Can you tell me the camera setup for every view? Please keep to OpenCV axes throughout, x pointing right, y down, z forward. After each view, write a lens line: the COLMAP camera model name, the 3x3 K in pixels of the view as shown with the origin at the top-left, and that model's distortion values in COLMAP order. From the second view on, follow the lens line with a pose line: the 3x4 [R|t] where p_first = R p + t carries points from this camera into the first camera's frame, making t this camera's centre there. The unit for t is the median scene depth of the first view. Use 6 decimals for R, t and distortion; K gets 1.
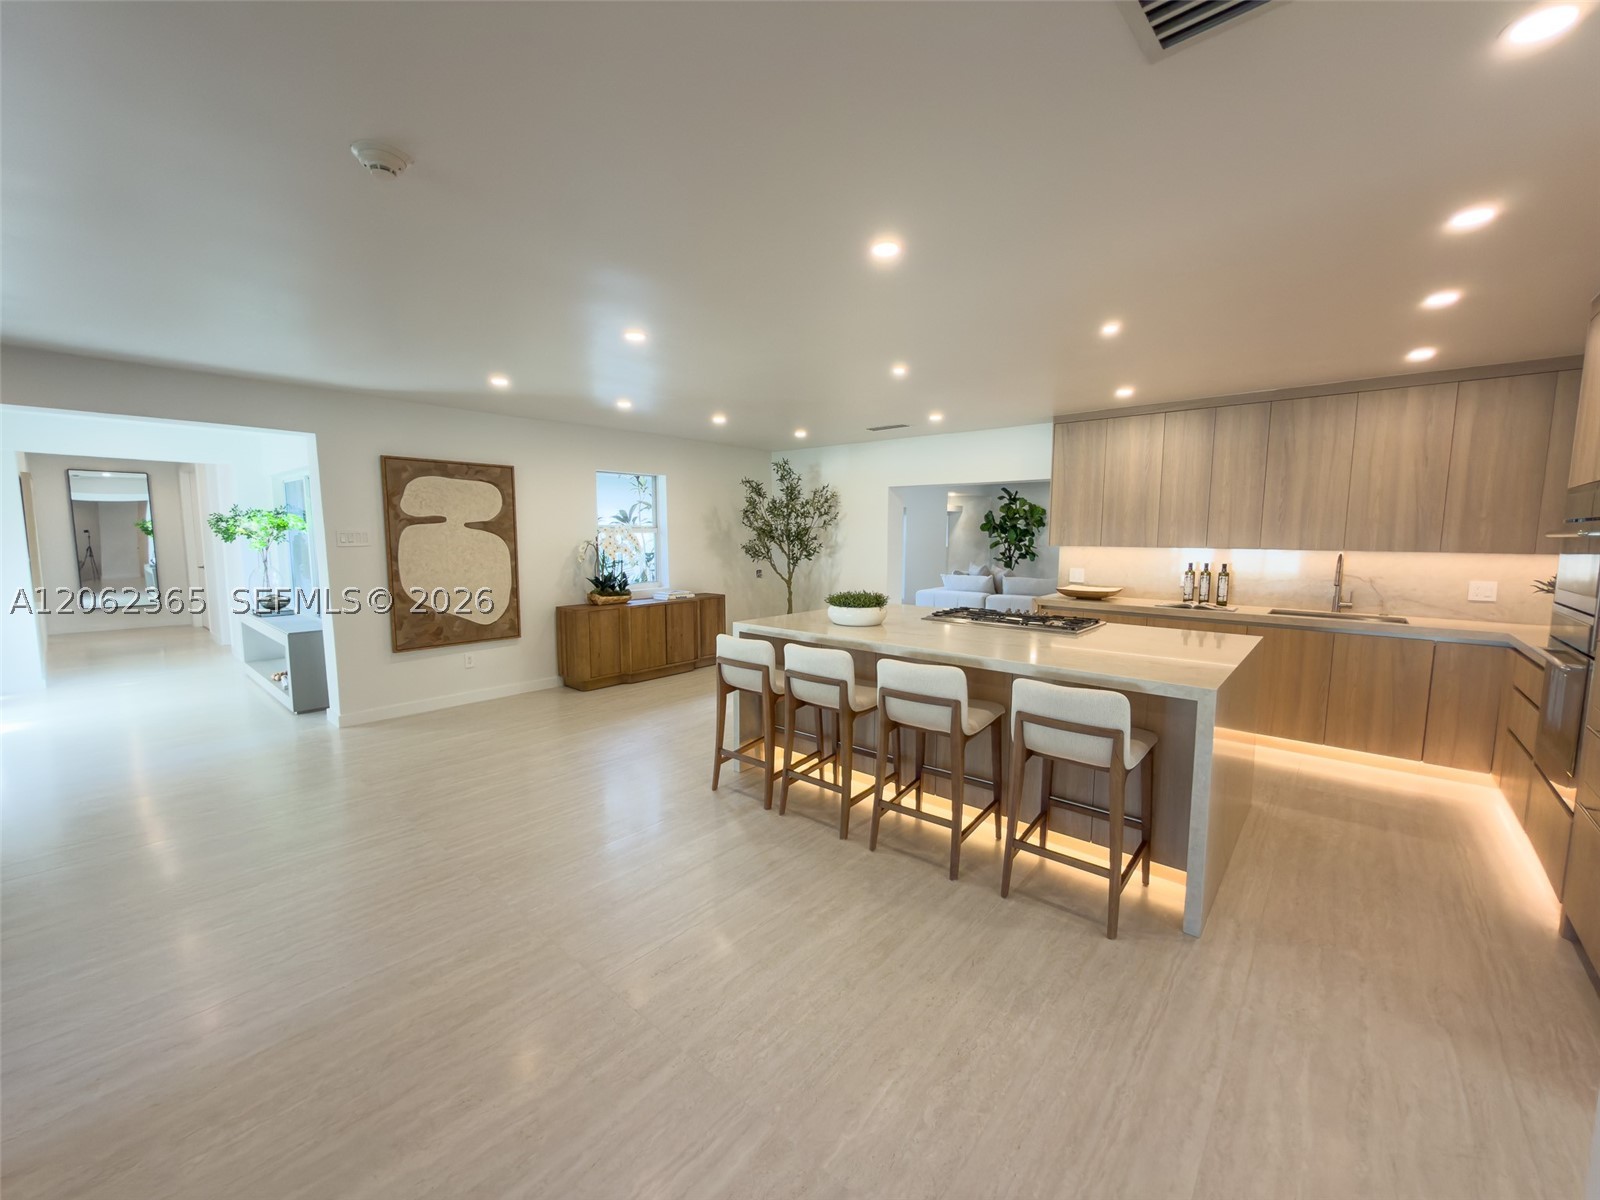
lens RADIAL K [[640.0, 0, 800.0], [0, 640.0, 600.0], [0, 0, 1]] dist [0.000648, 0.000038]
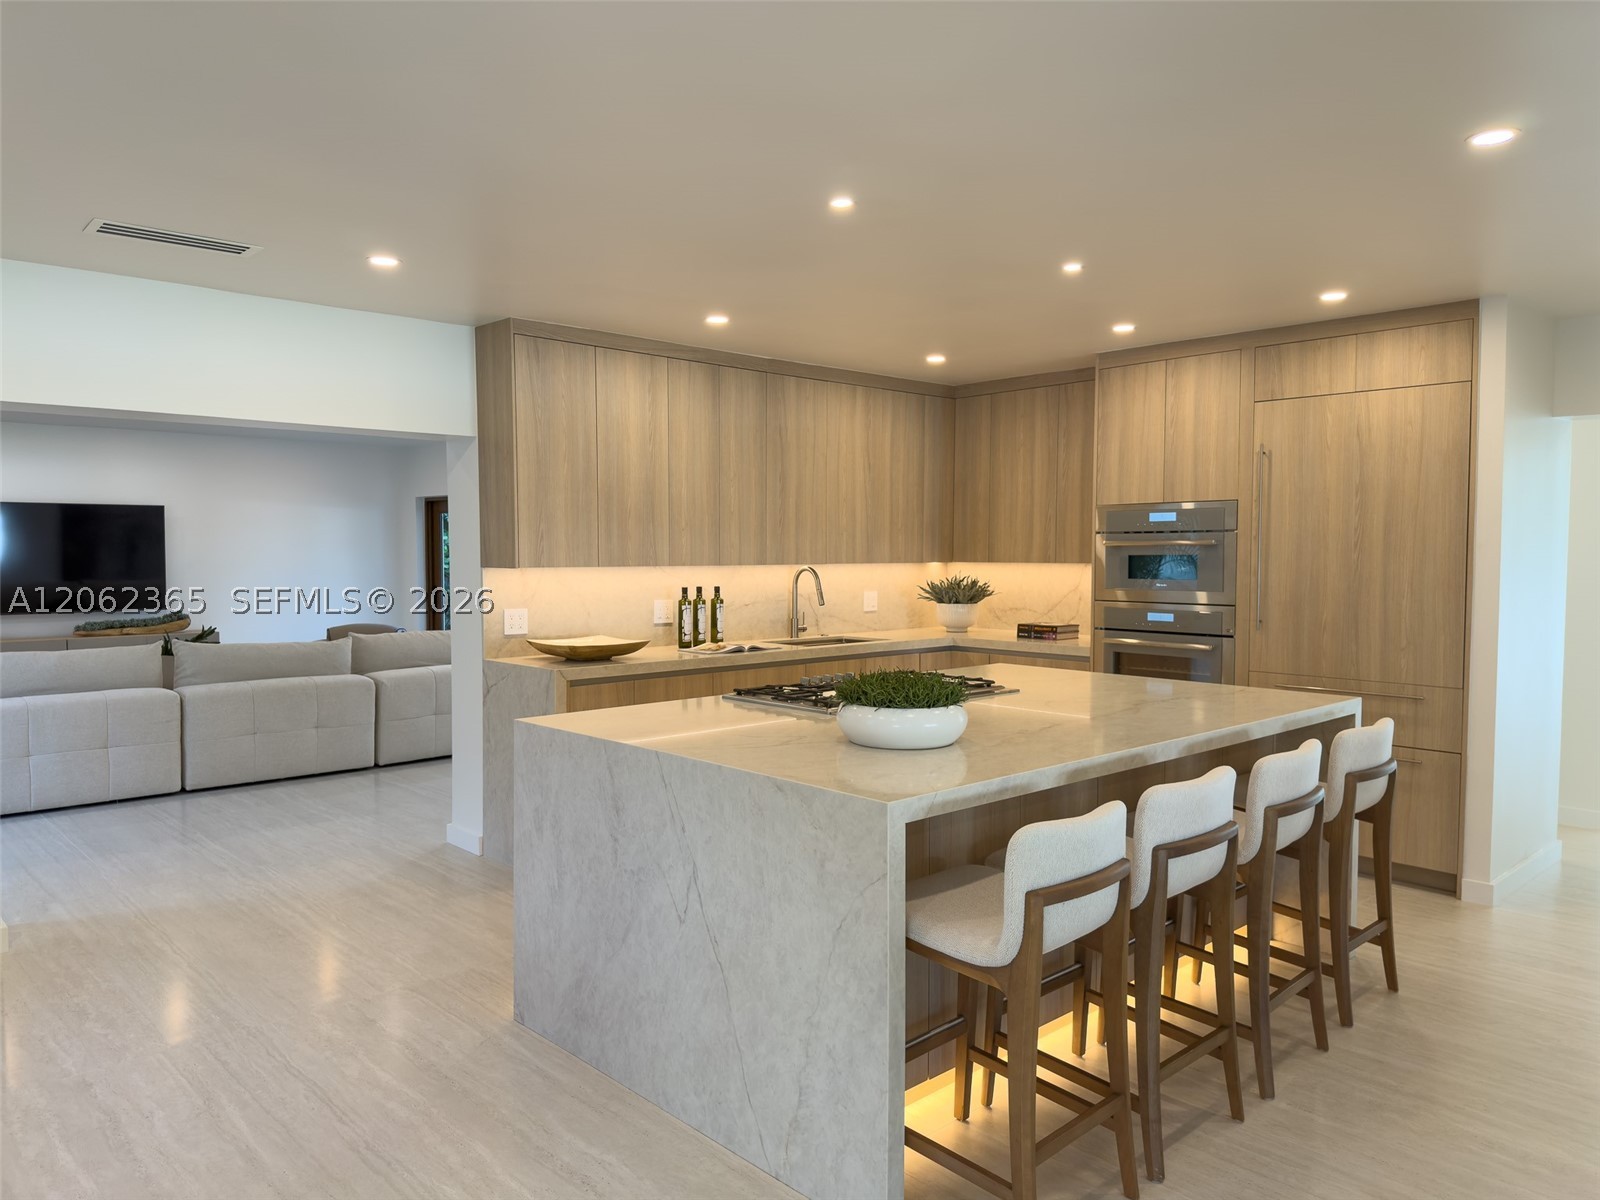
lens RADIAL K [[1116.1, 0, 800.0], [0, 1116.1, 600.0], [0, 0, 1]] dist [0.000557, -0.000213]
pose [[0.097389, -0.053004, 0.993834, -0.557268], [0.097611, 0.994275, 0.043463, -0.086371], [-0.990448, 0.092776, 0.102005, 0.785717]]
